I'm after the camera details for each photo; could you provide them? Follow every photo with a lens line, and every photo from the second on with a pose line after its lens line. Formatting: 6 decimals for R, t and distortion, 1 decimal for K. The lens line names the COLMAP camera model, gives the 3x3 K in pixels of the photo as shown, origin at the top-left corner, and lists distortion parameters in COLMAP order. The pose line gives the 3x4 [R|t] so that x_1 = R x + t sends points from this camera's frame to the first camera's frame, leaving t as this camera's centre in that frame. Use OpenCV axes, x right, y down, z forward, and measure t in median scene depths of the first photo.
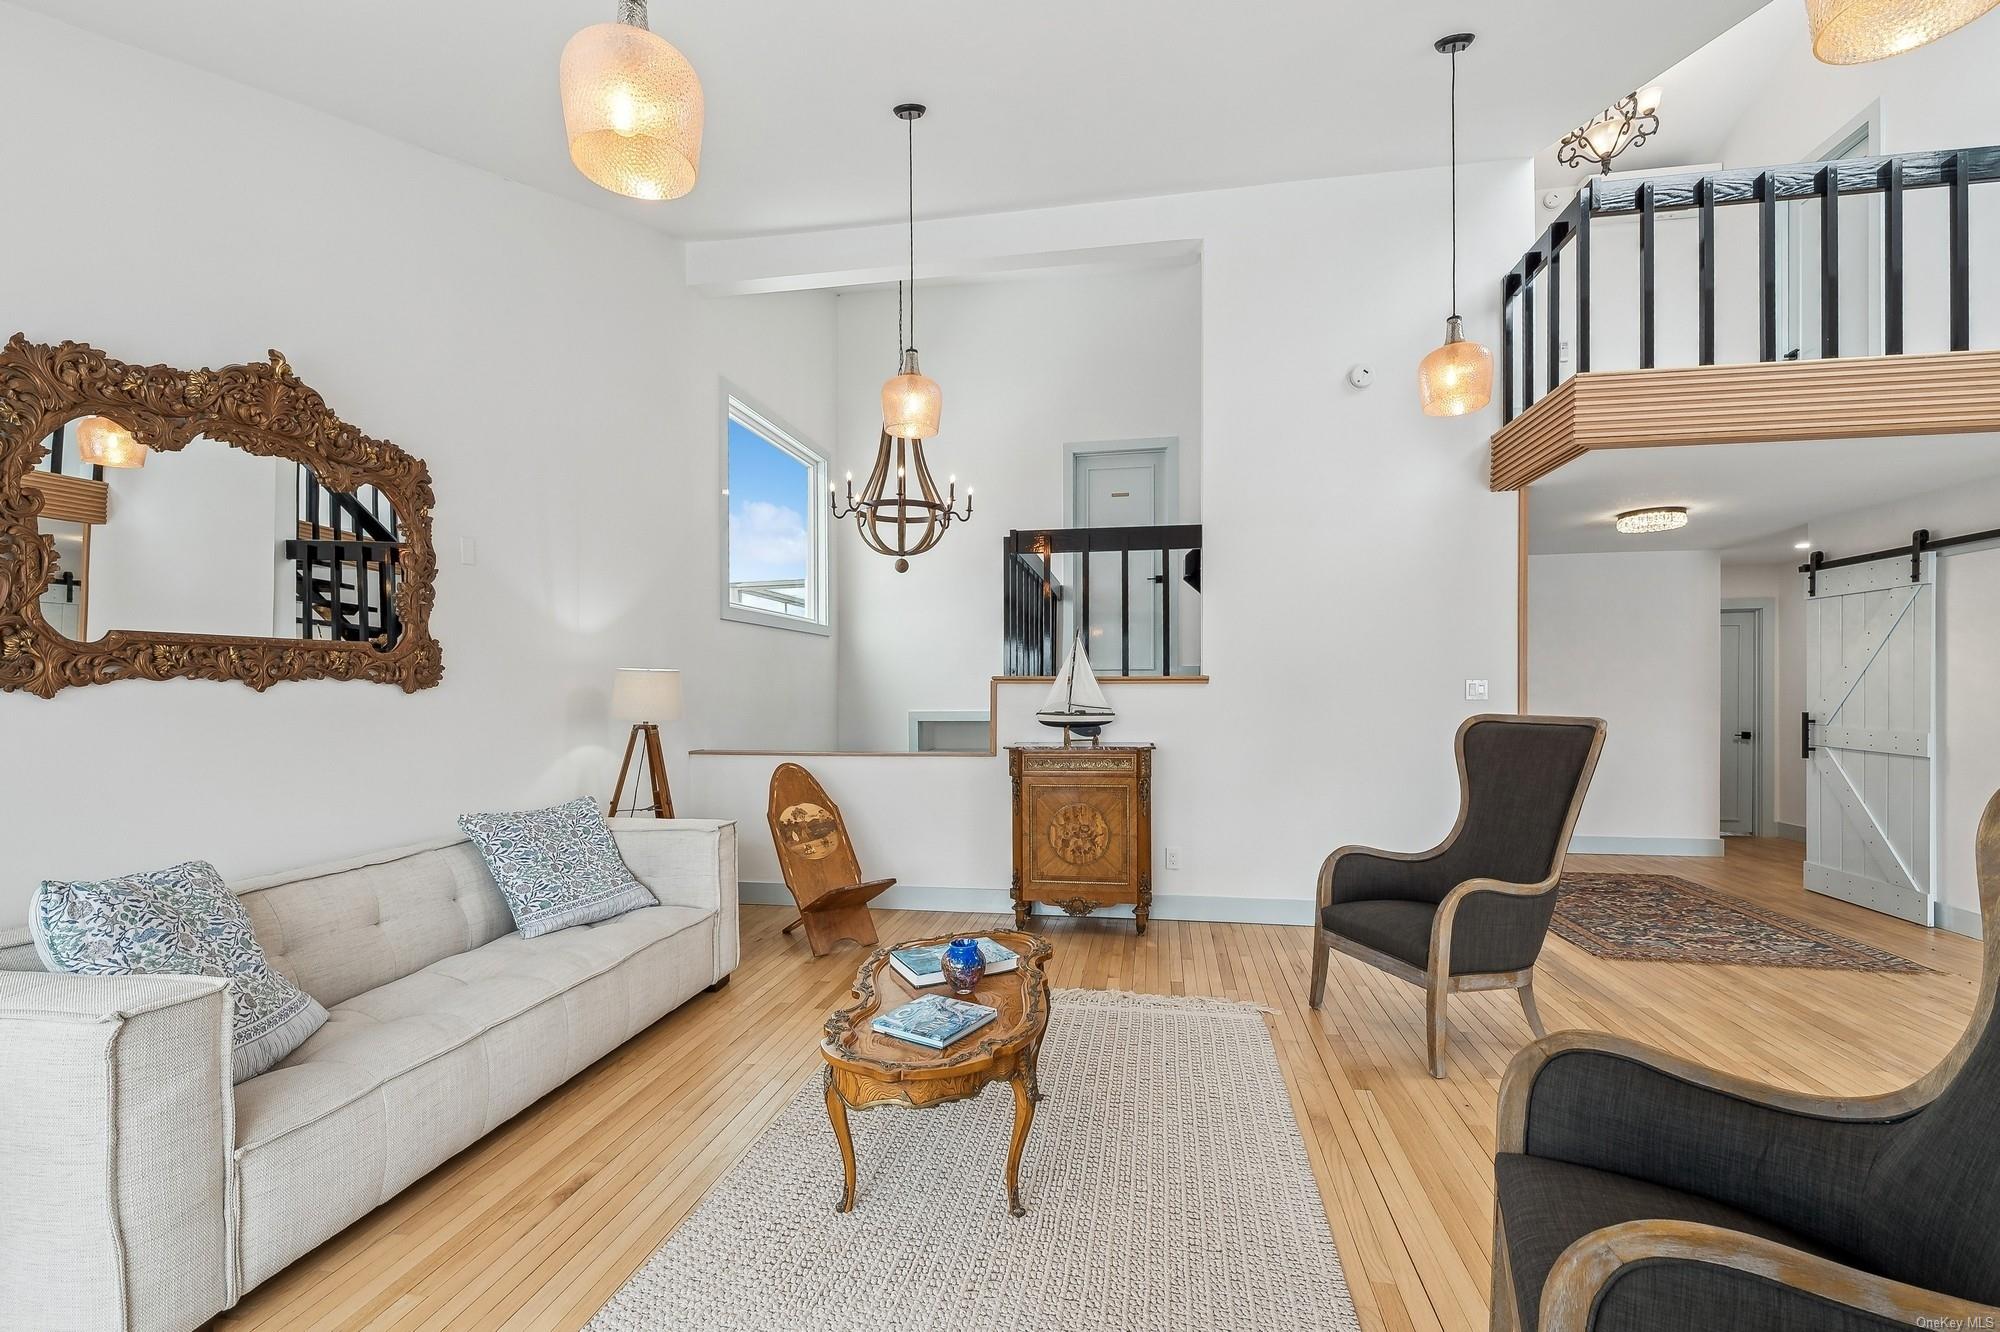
lens RADIAL K [[849.8, 0, 1007.1], [0, 849.8, 684.0], [0, 0, 1]] dist [-0.002187, 0.000230]
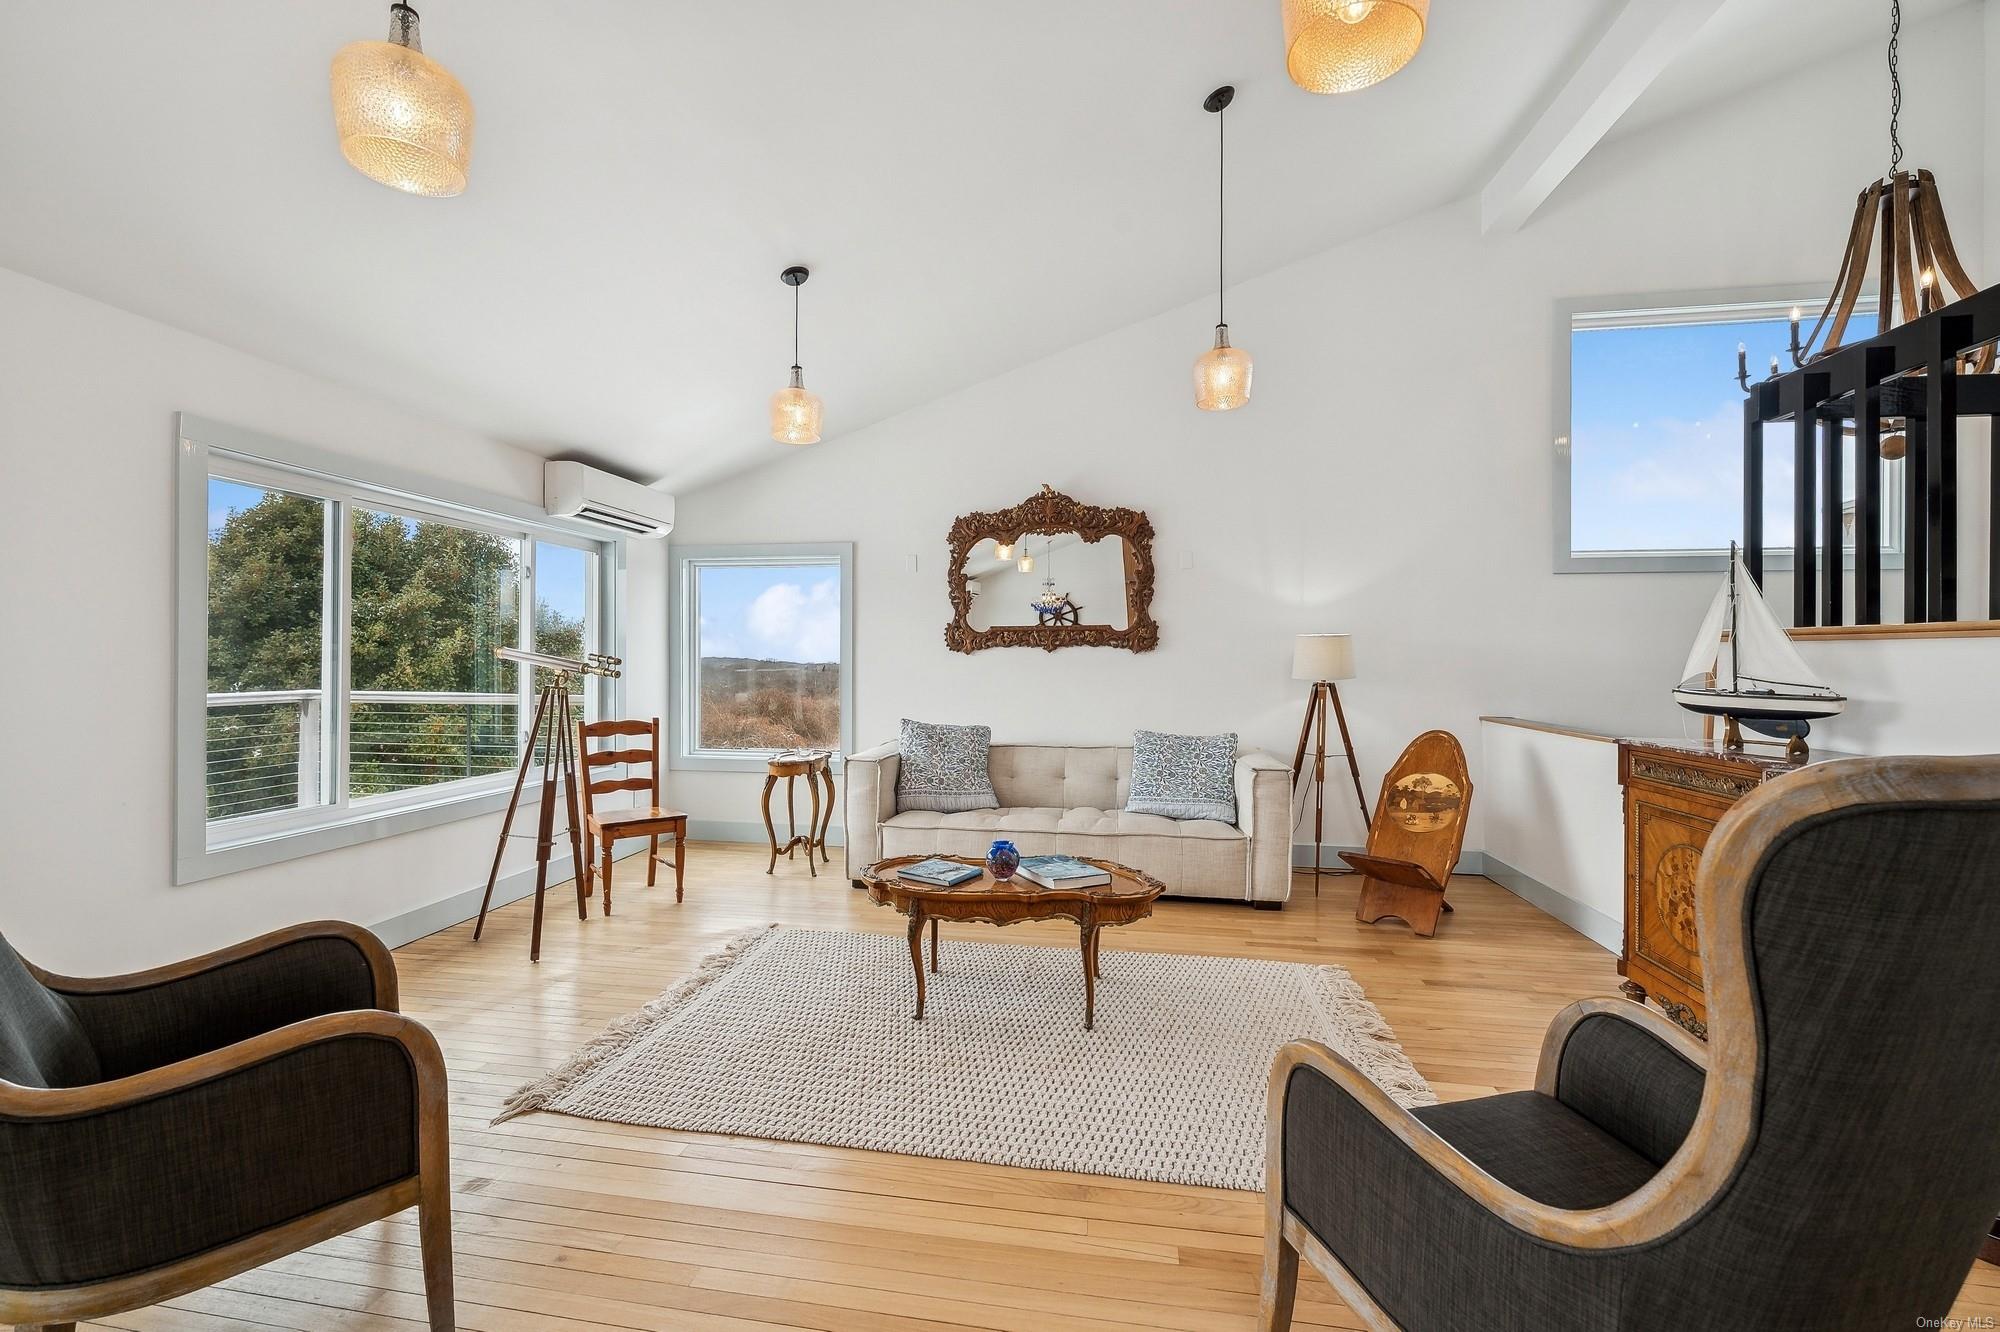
lens RADIAL K [[804.6, 0, 997.2], [0, 804.6, 661.3], [0, 0, 1]] dist [0.000204, 0.000024]
pose [[0.009284, 0.009192, -0.999915, 0.768938], [0.002845, 0.999953, 0.009219, 0.008759], [0.999953, -0.002931, 0.009258, 0.633409]]
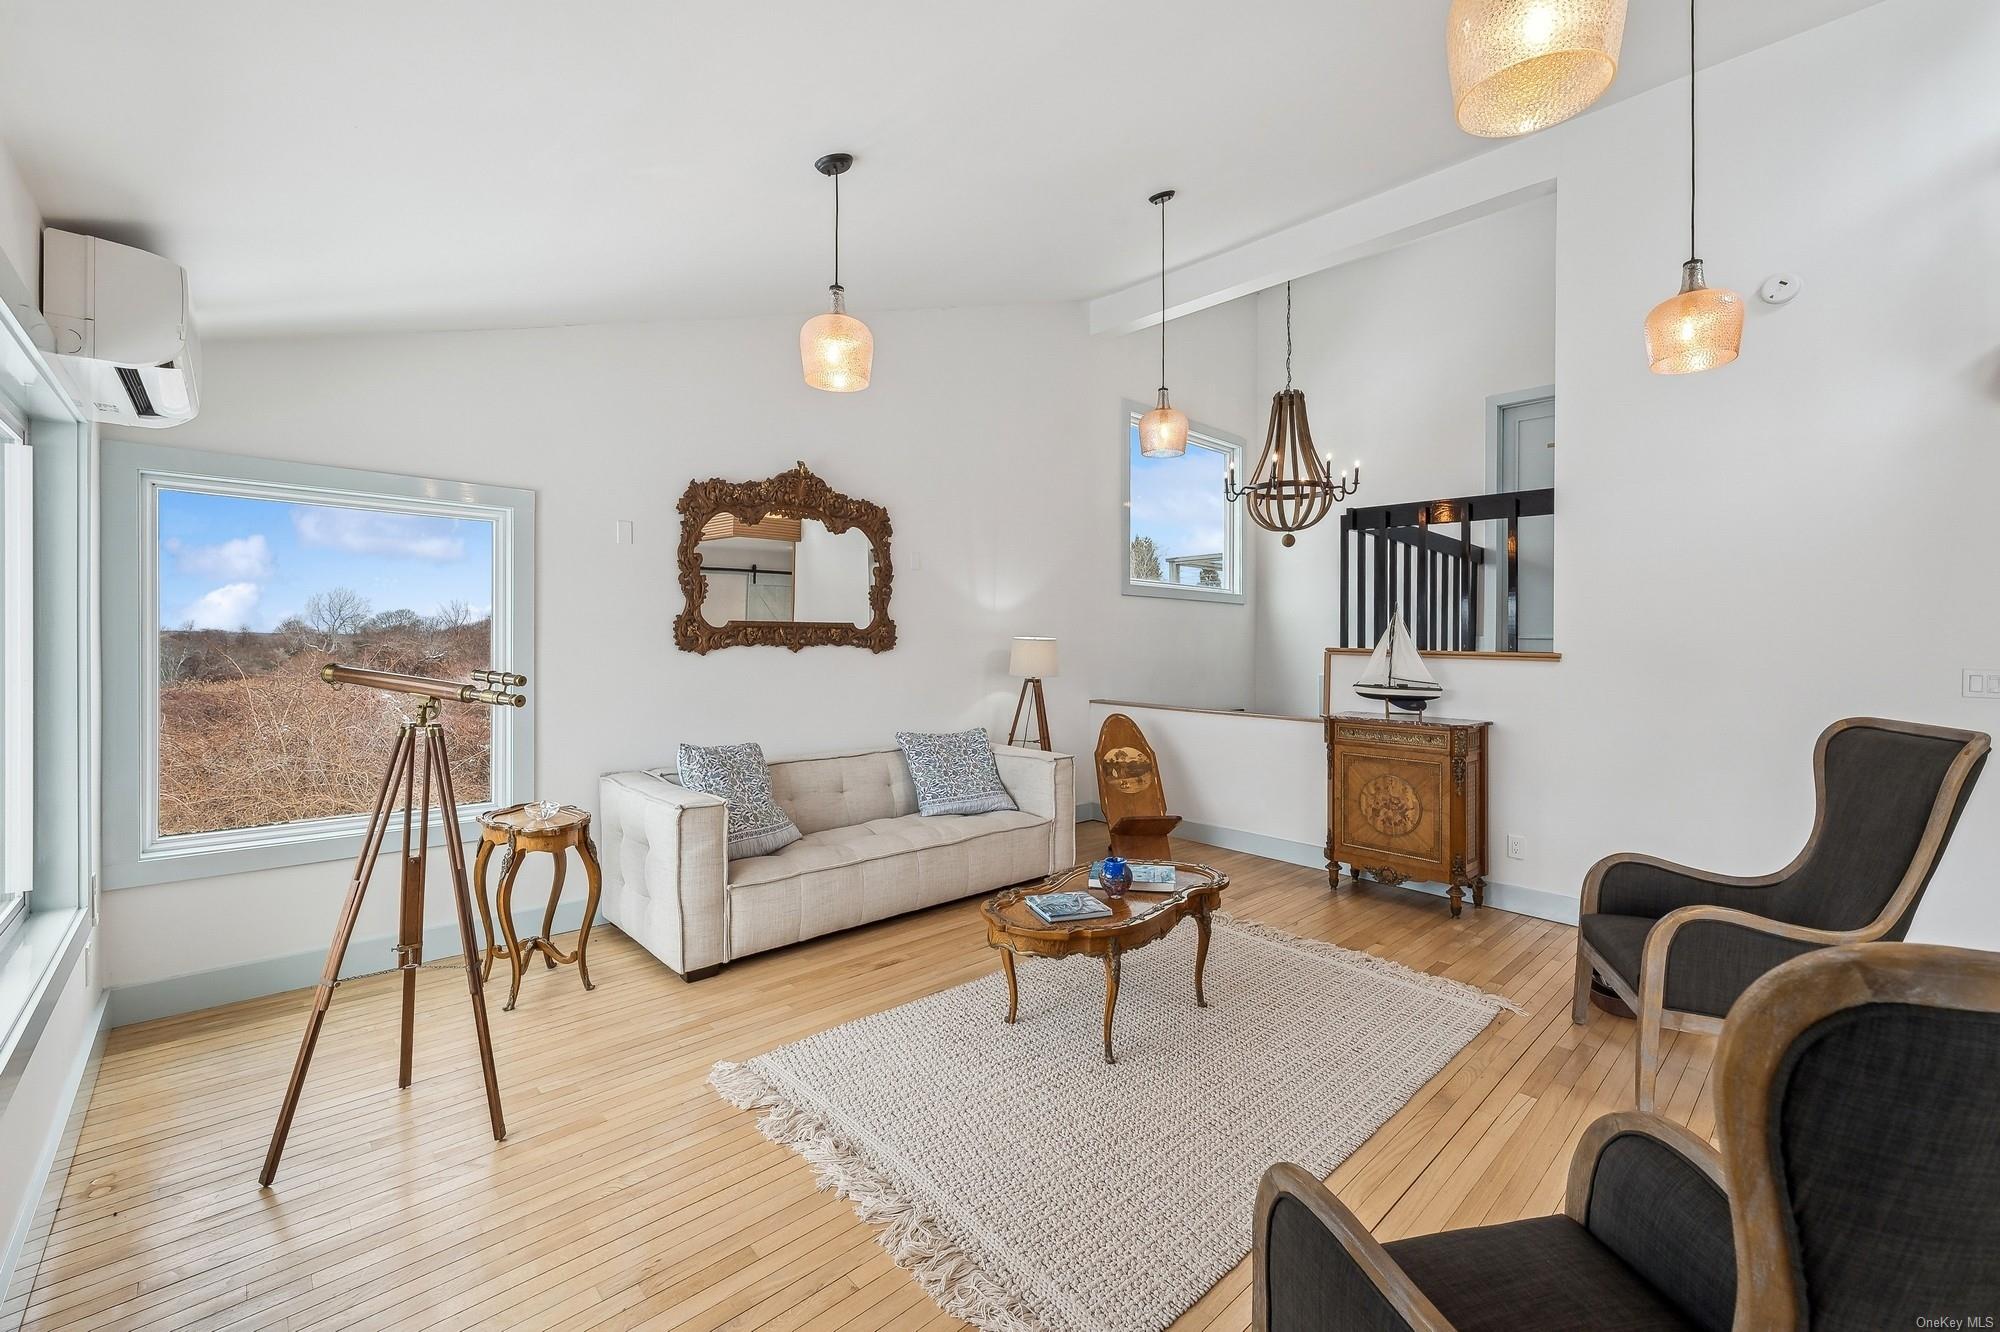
lens RADIAL K [[811.6, 0, 1003.1], [0, 811.6, 638.1], [0, 0, 1]] dist [0.000185, 0.000104]
pose [[0.799293, 0.017074, -0.600699, 0.363286], [-0.015482, 0.999850, 0.007819, -0.030643], [0.600743, 0.003050, 0.799437, -0.073419]]
